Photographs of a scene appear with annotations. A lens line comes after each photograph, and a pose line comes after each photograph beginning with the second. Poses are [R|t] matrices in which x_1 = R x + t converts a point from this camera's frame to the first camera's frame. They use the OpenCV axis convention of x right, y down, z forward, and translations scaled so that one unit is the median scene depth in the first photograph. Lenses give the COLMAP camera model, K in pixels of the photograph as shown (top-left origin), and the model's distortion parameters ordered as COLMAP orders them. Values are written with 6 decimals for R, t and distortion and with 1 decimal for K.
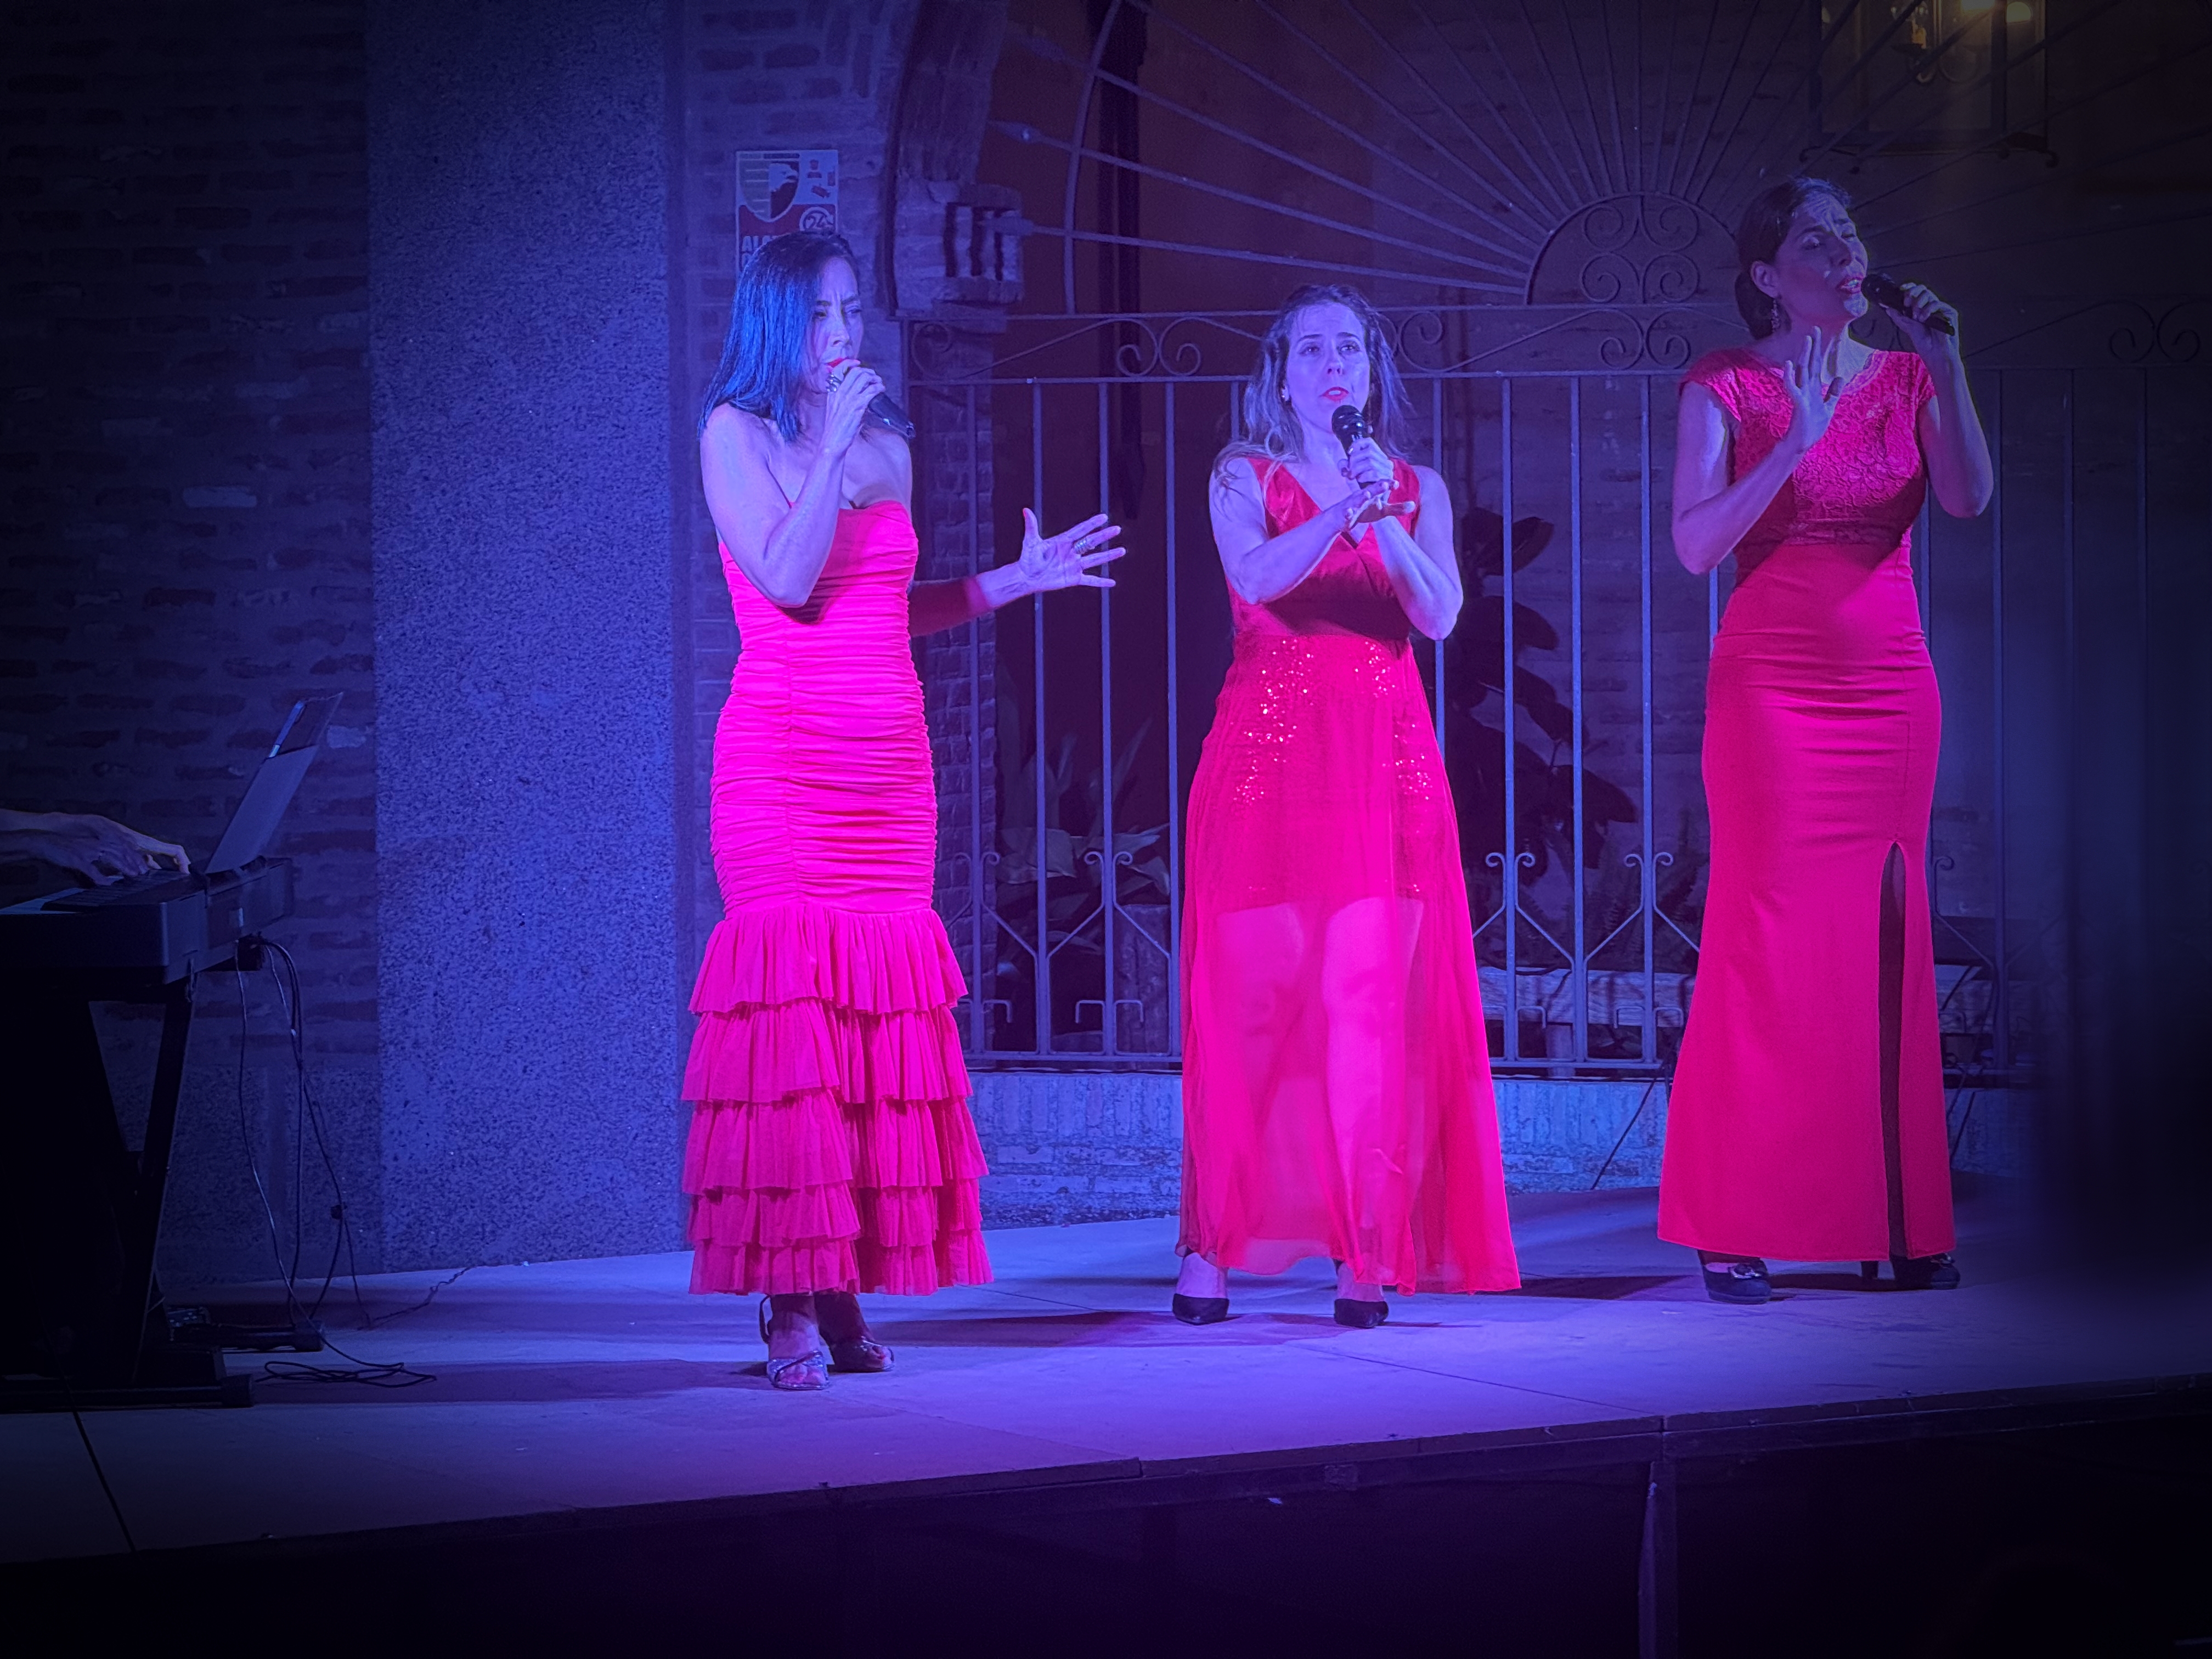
lens RADIAL K [[8136.1, 0, 1106.3], [0, 8136.1, 743.8], [0, 0, 1]] dist [0.184055, 2.825183]
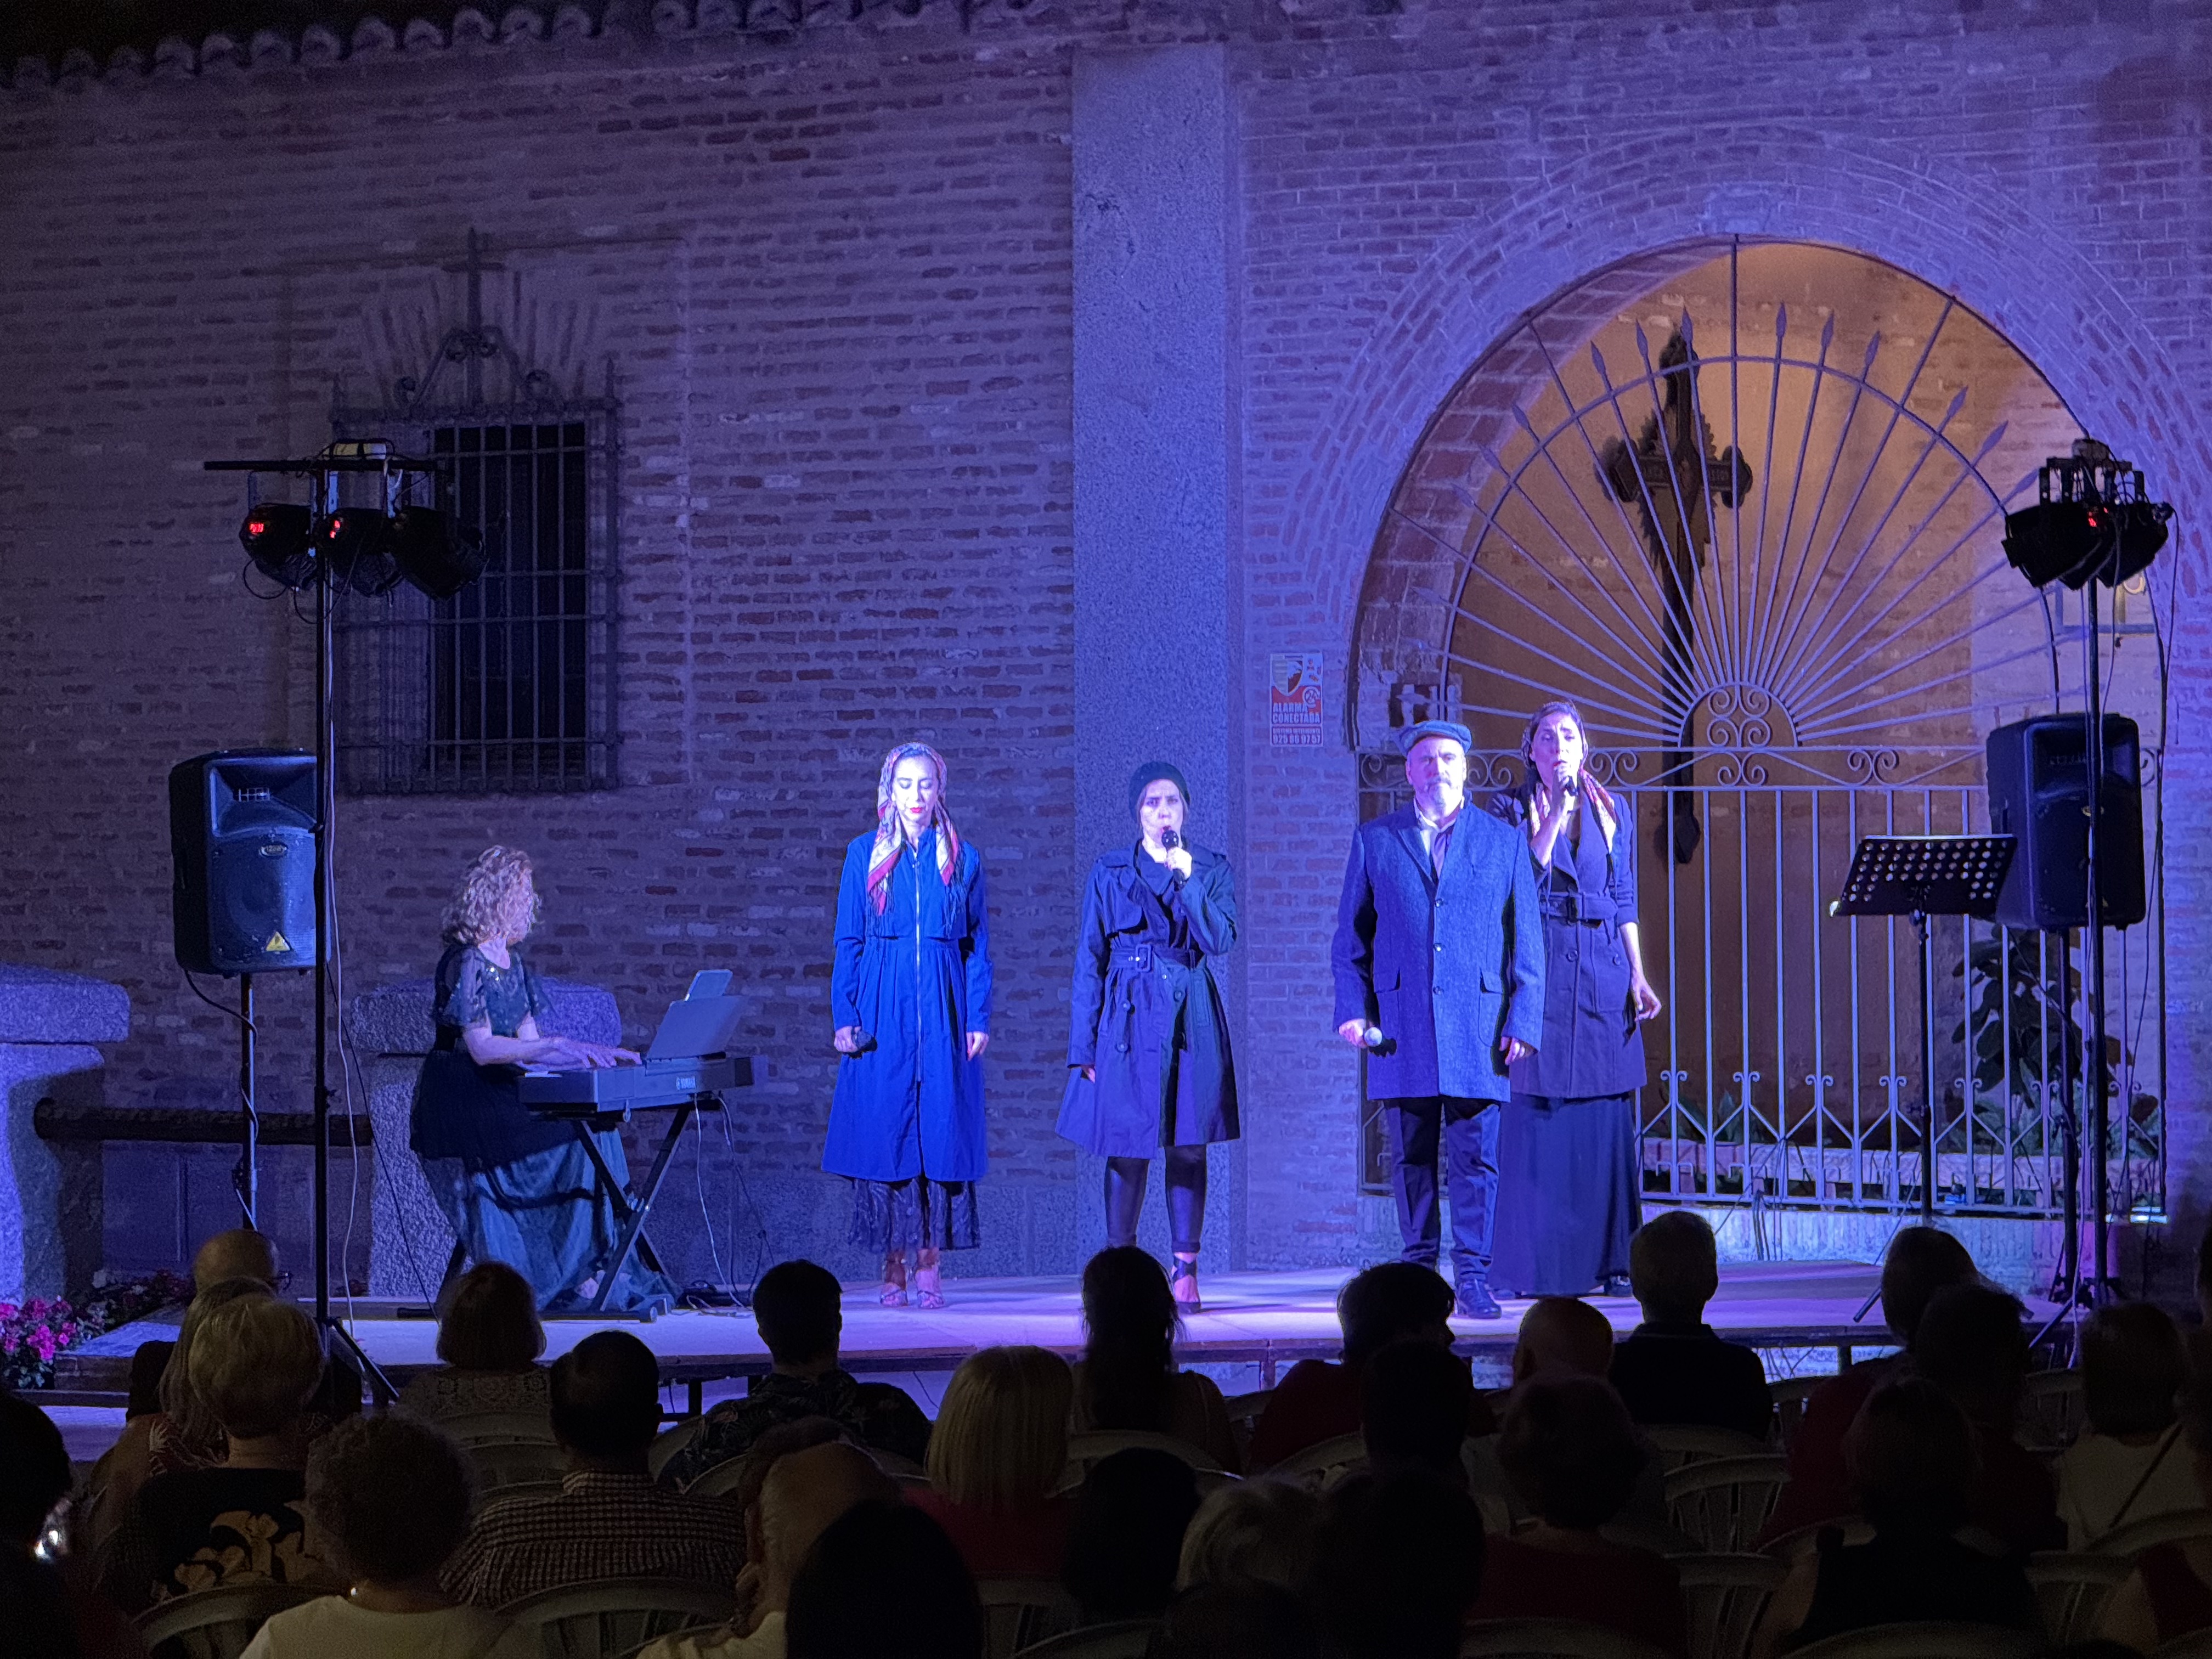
lens RADIAL K [[8136.1, 0, 1106.3], [0, 8136.1, 743.8], [0, 0, 1]] dist [0.184055, 2.825183]
pose [[0.952337, 0.002320, -0.305039, 0.444428], [-0.012036, 0.999478, -0.029975, -0.002332], [0.304810, 0.032218, 0.951868, -0.636768]]
